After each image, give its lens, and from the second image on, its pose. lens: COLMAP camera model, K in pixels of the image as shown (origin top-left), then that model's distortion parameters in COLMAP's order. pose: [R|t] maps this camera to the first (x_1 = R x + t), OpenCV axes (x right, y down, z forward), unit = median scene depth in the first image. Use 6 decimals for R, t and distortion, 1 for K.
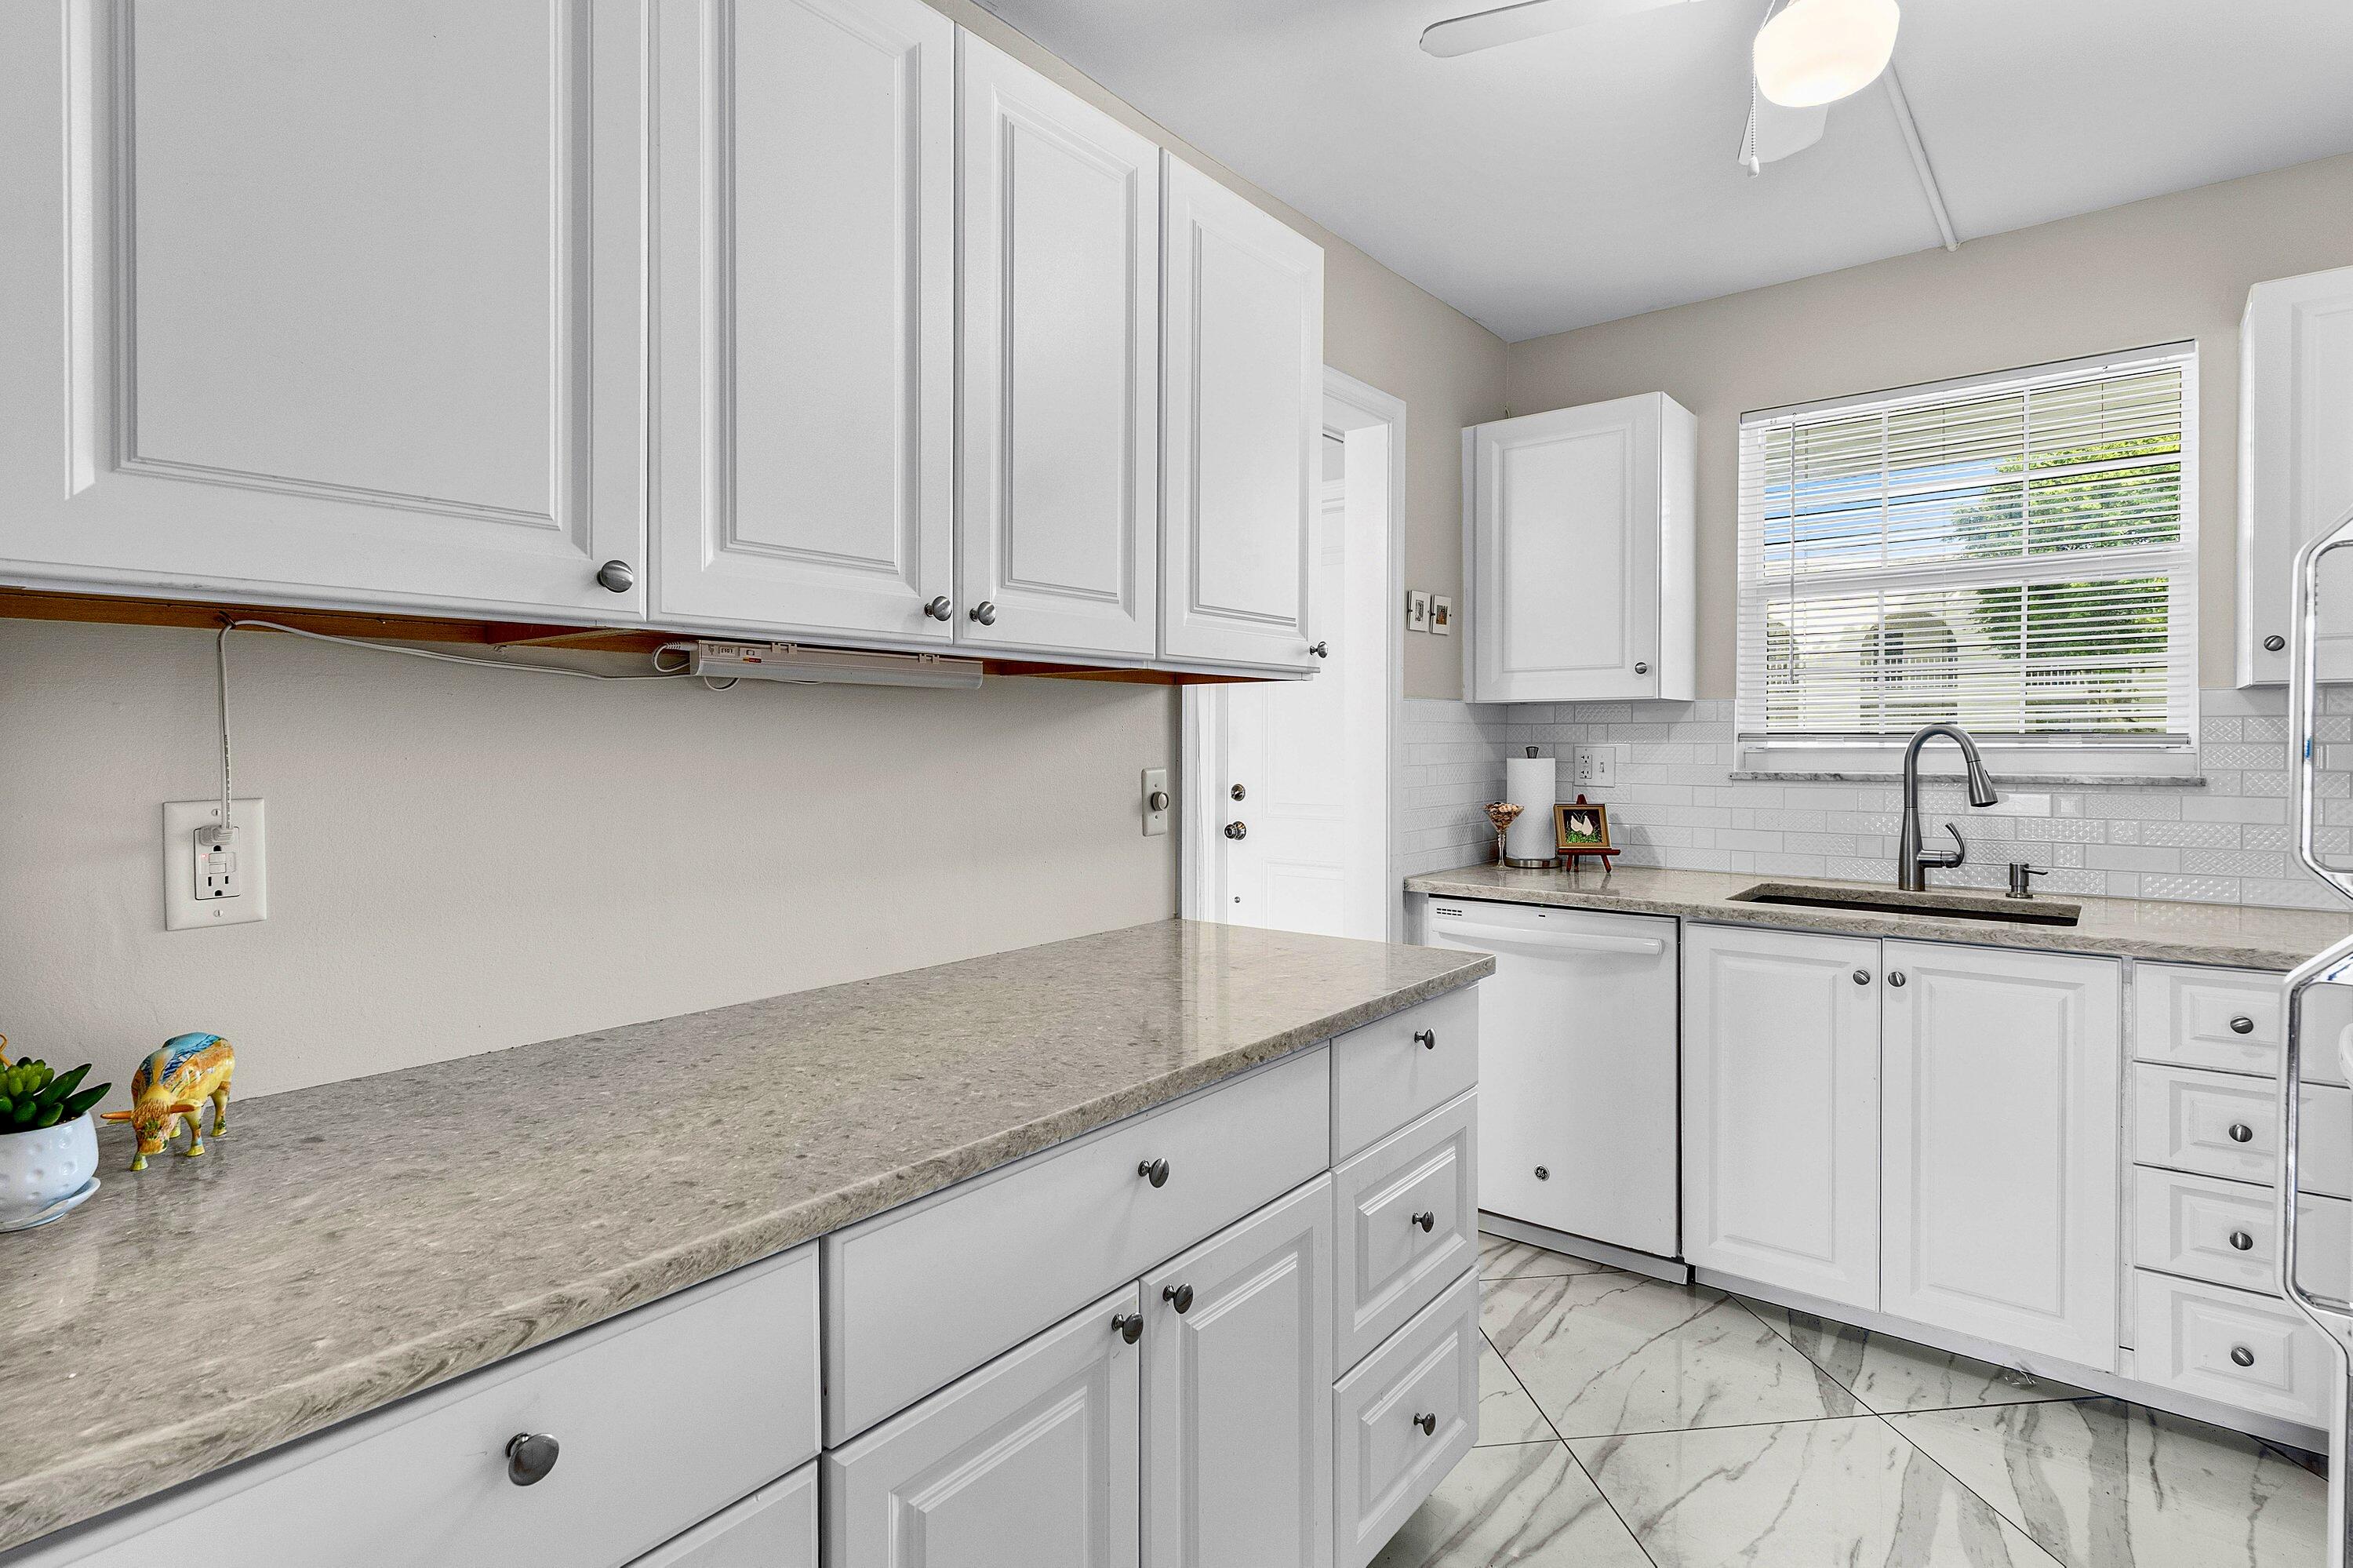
lens RADIAL K [[1133.1, 0, 1185.7], [0, 1133.1, 739.6], [0, 0, 1]] dist [-0.003146, -0.000010]
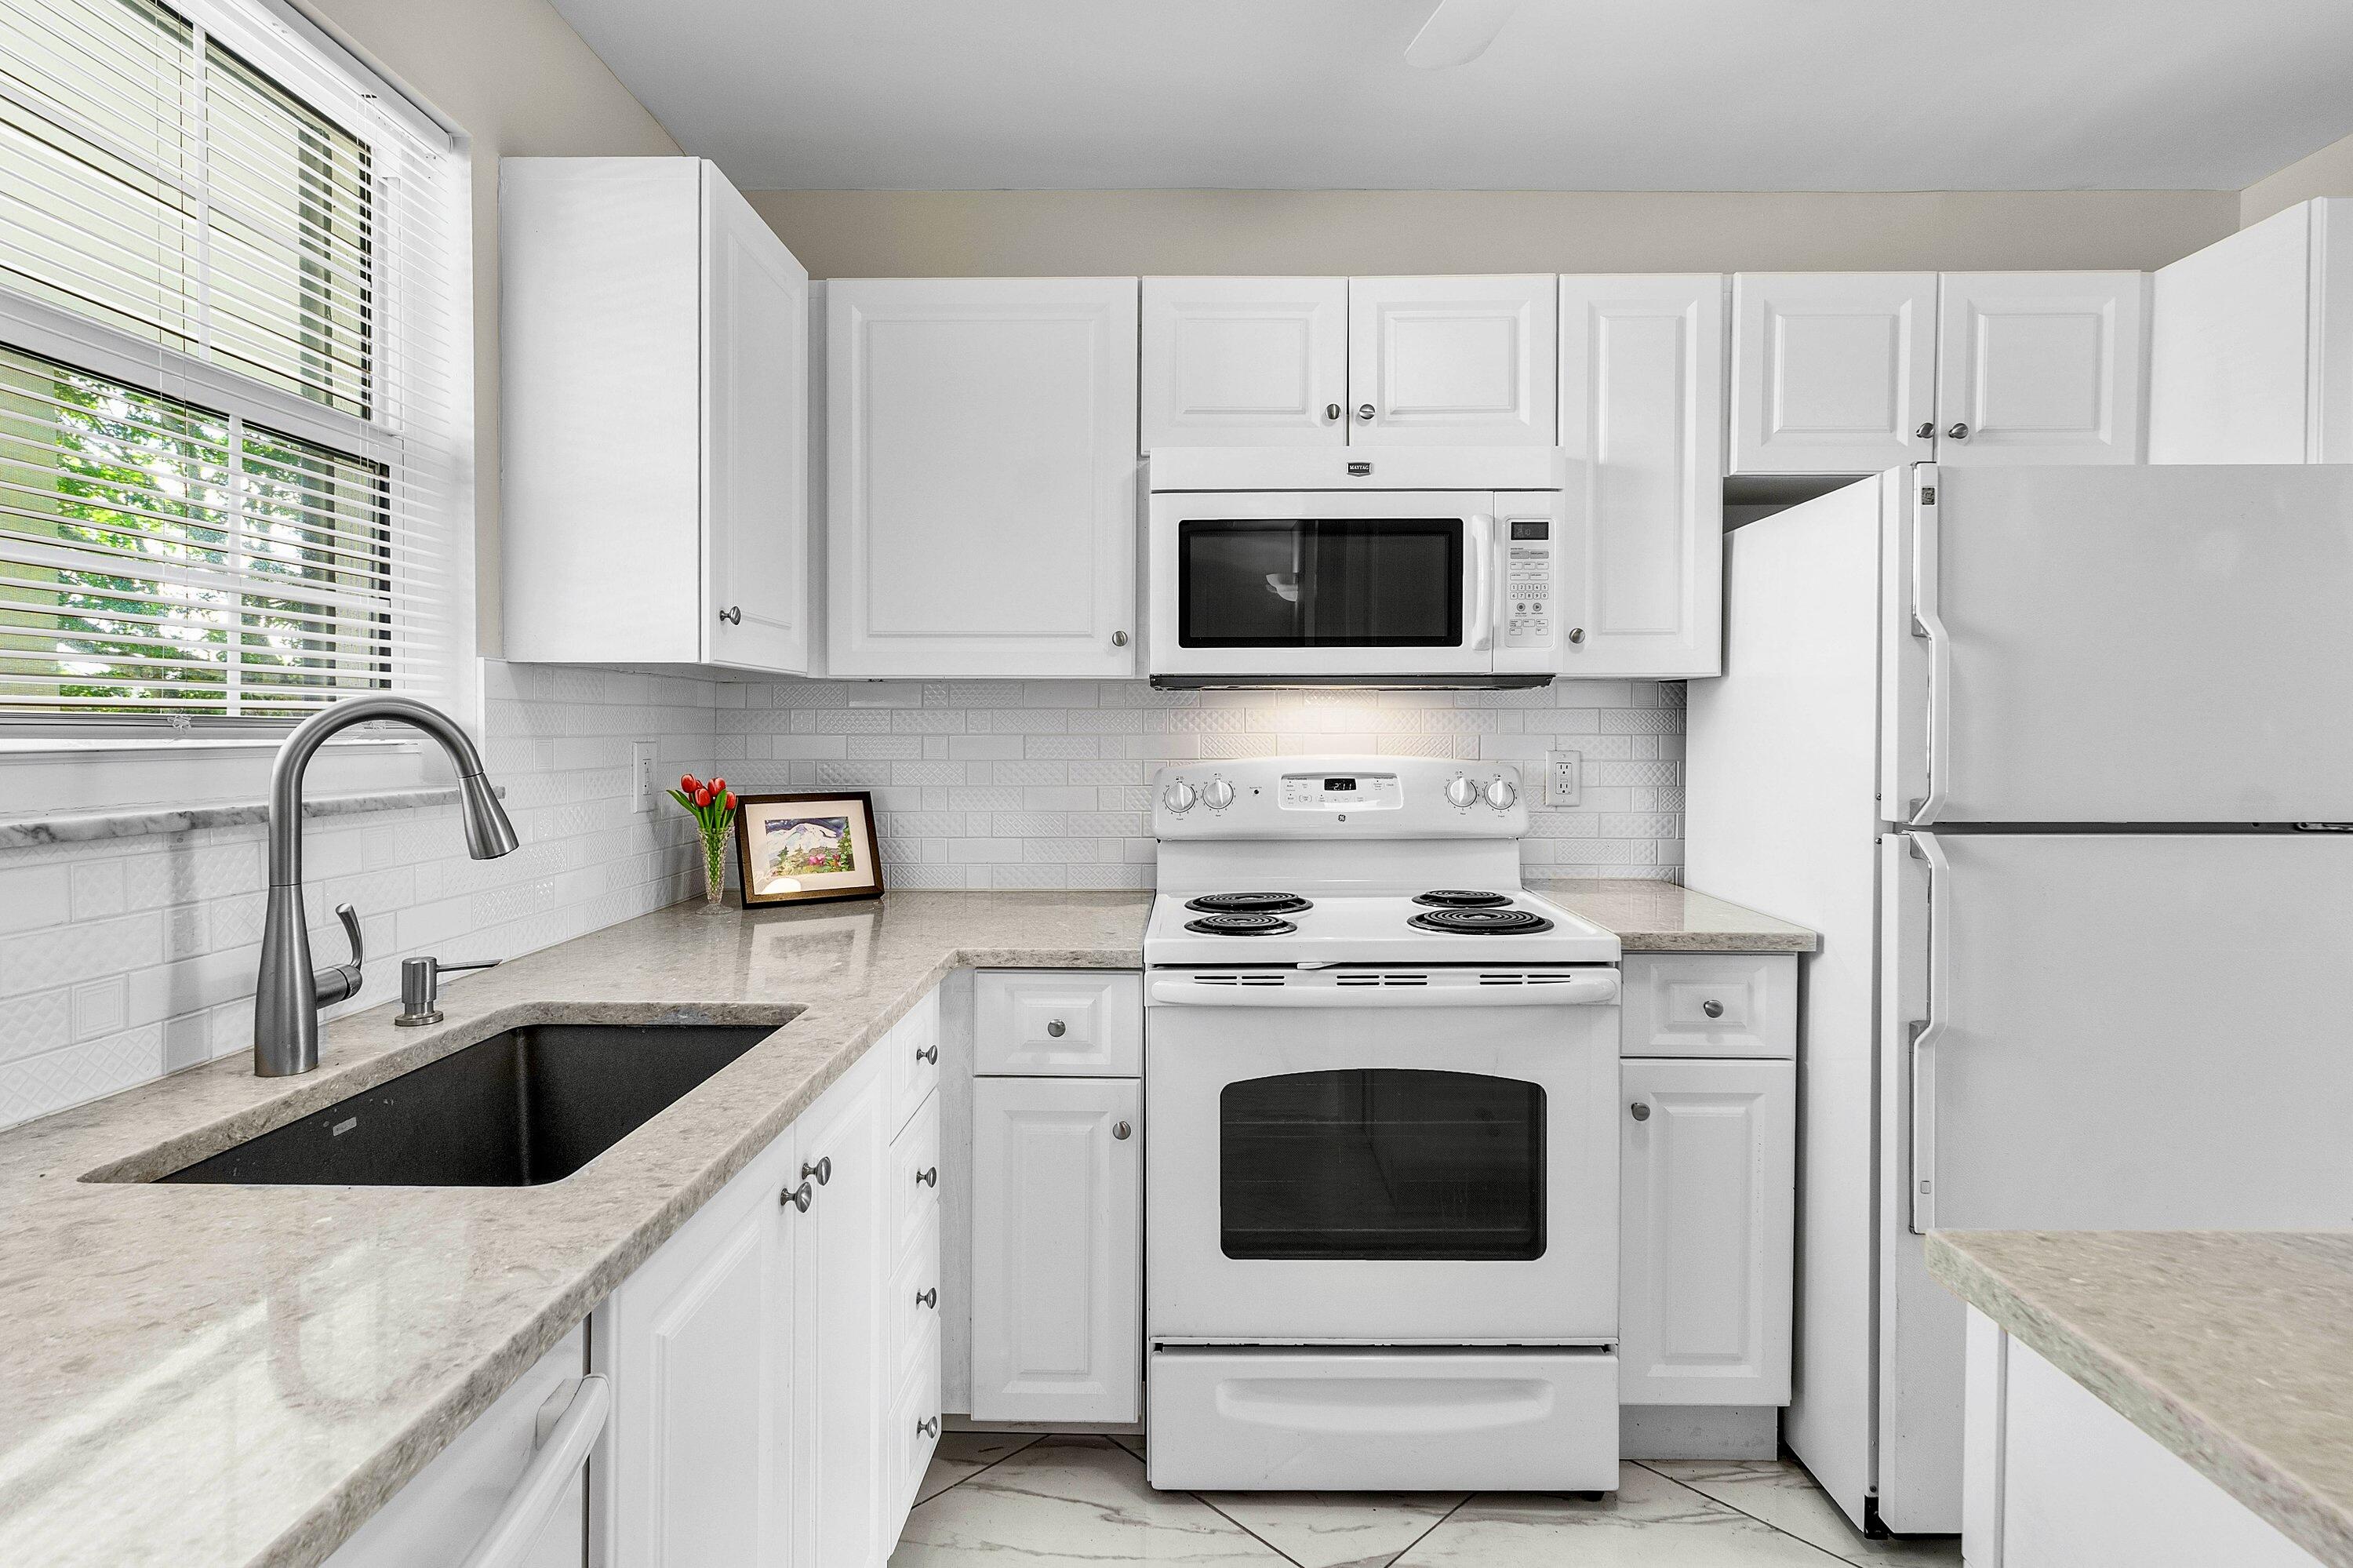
lens RADIAL K [[1174.4, 0, 1176.8], [0, 1174.4, 750.6], [0, 0, 1]] dist [-0.000905, 0.000160]
pose [[-0.615240, -0.010441, 0.788271, 0.062277], [-0.000938, 0.999921, 0.012512, 0.001643], [-0.788339, 0.006959, -0.615202, 0.940493]]
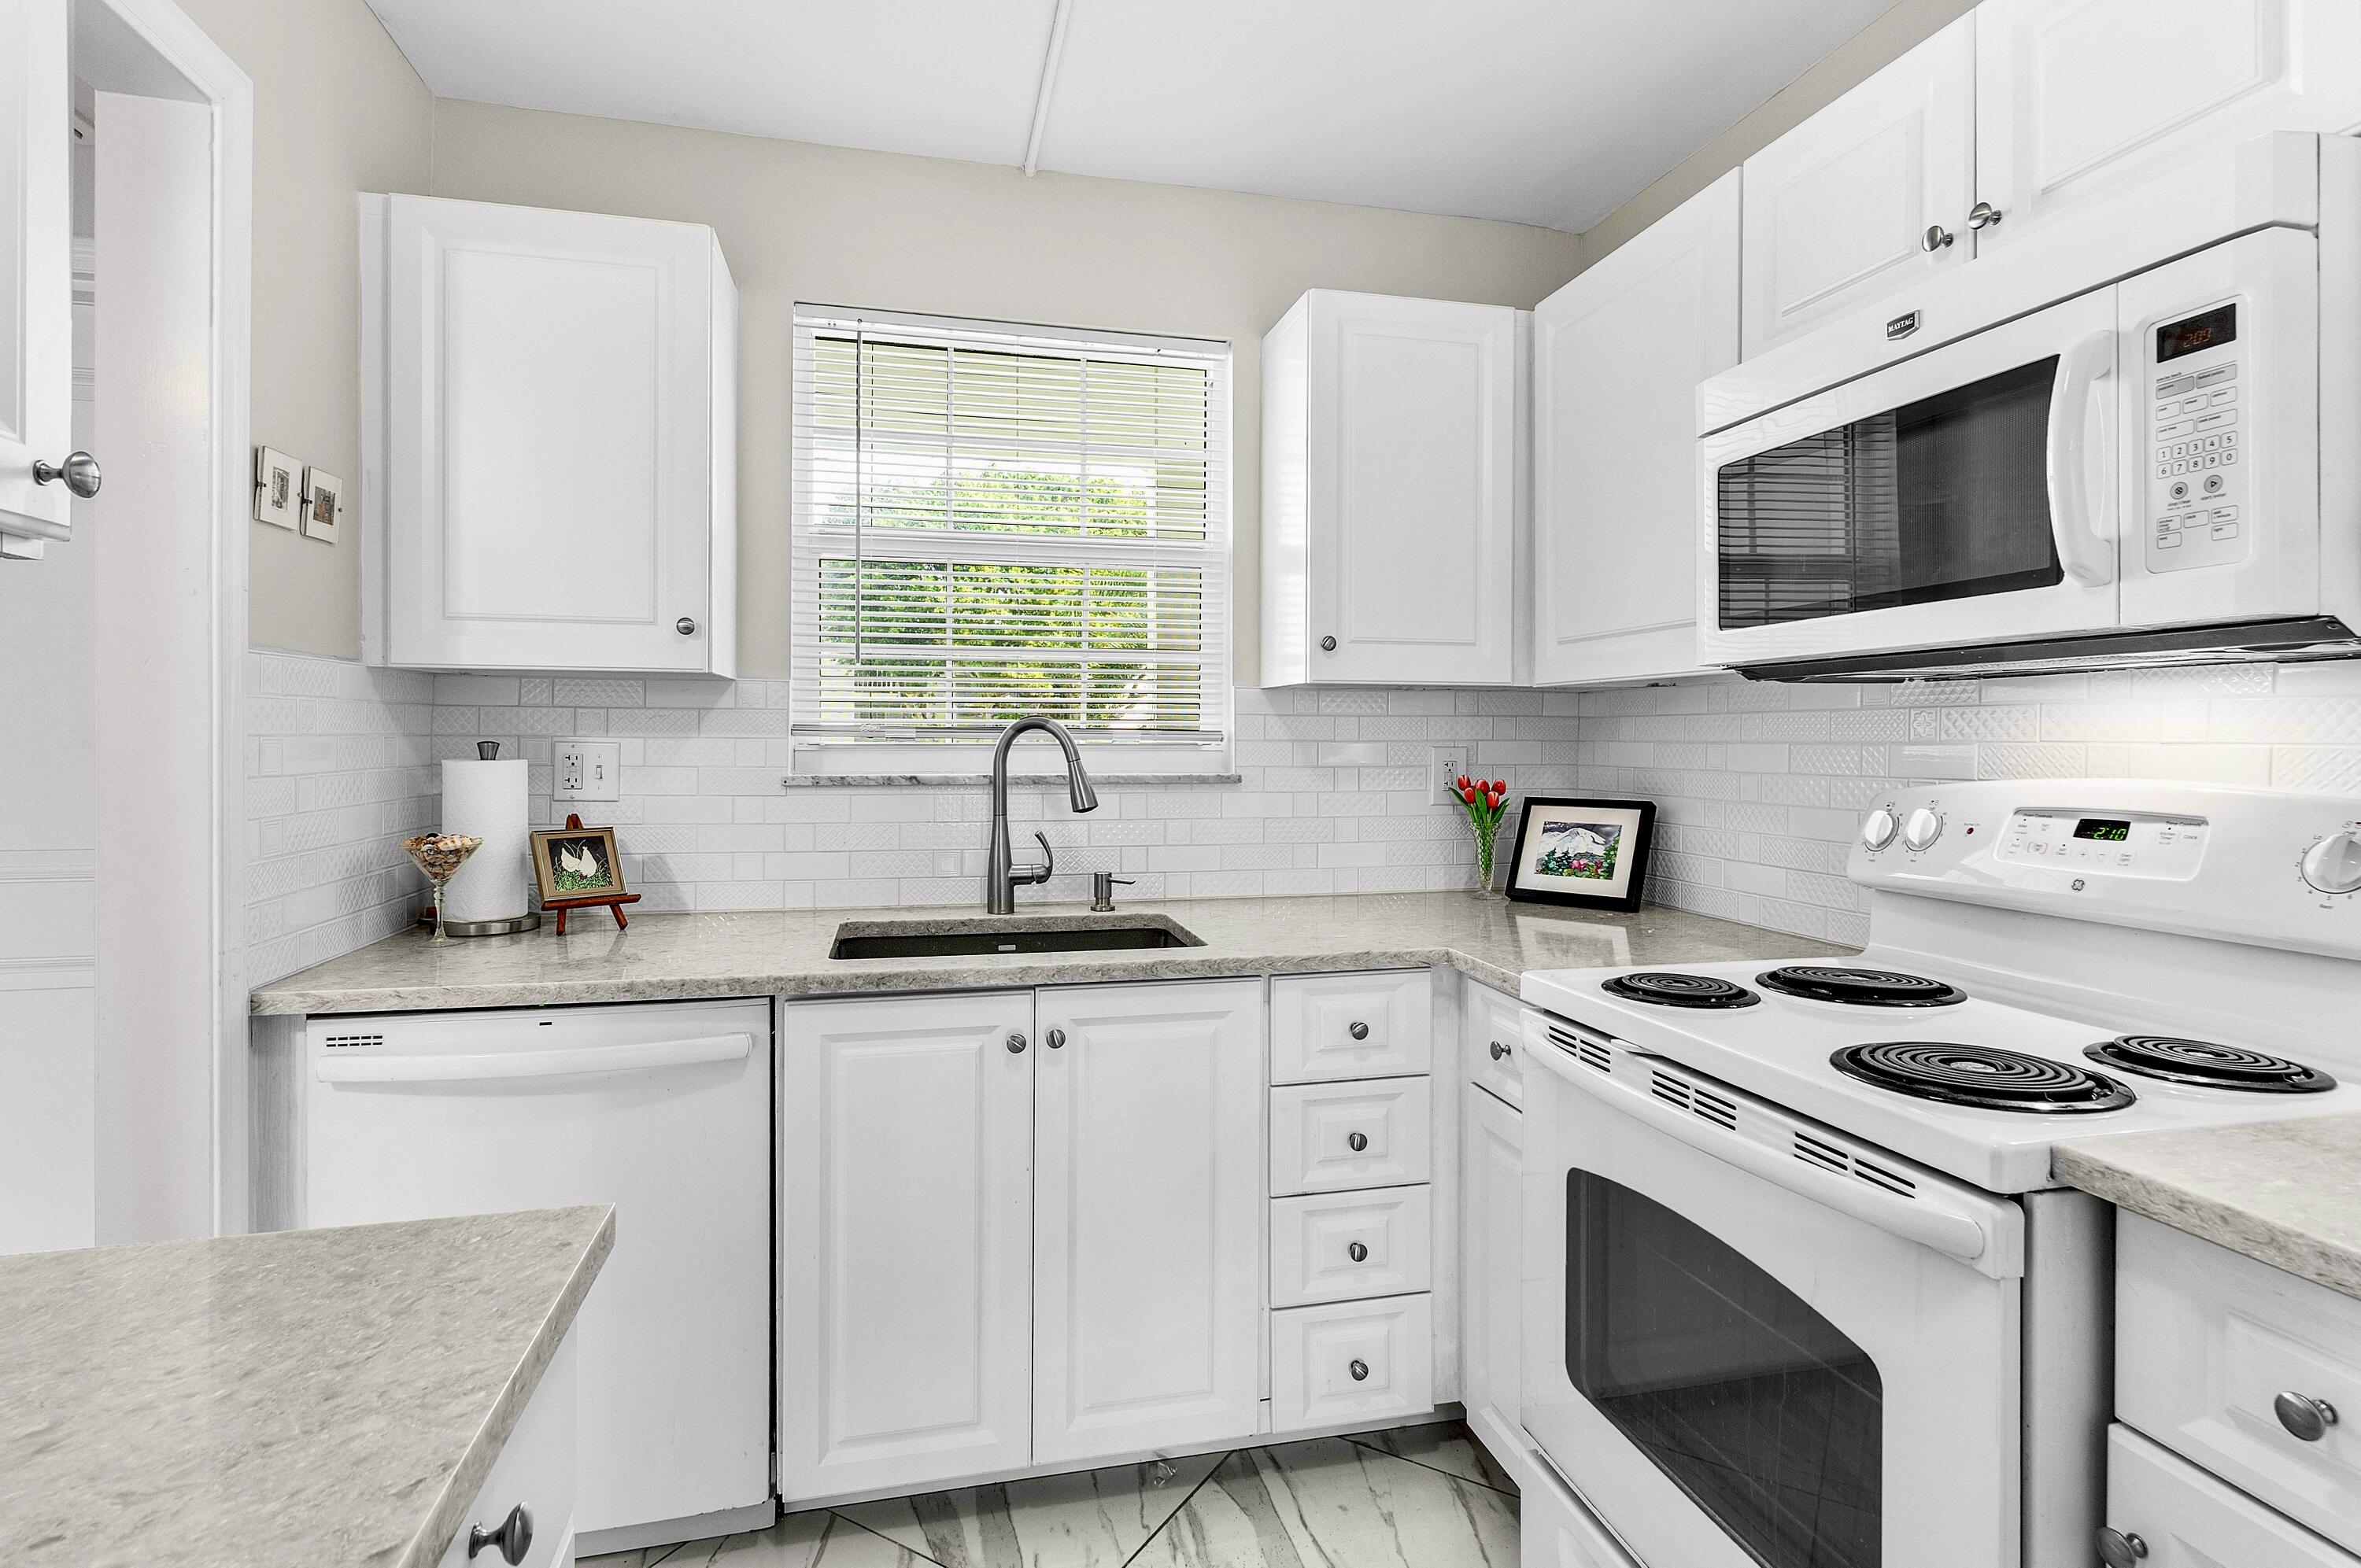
lens RADIAL K [[1178.2, 0, 1180.8], [0, 1178.2, 750.5], [0, 0, 1]] dist [-0.000905, 0.000160]
pose [[0.610639, -0.002686, 0.791905, 0.024934], [-0.008625, 0.999912, 0.010042, 0.001521], [-0.791862, -0.012962, 0.610562, 0.332468]]
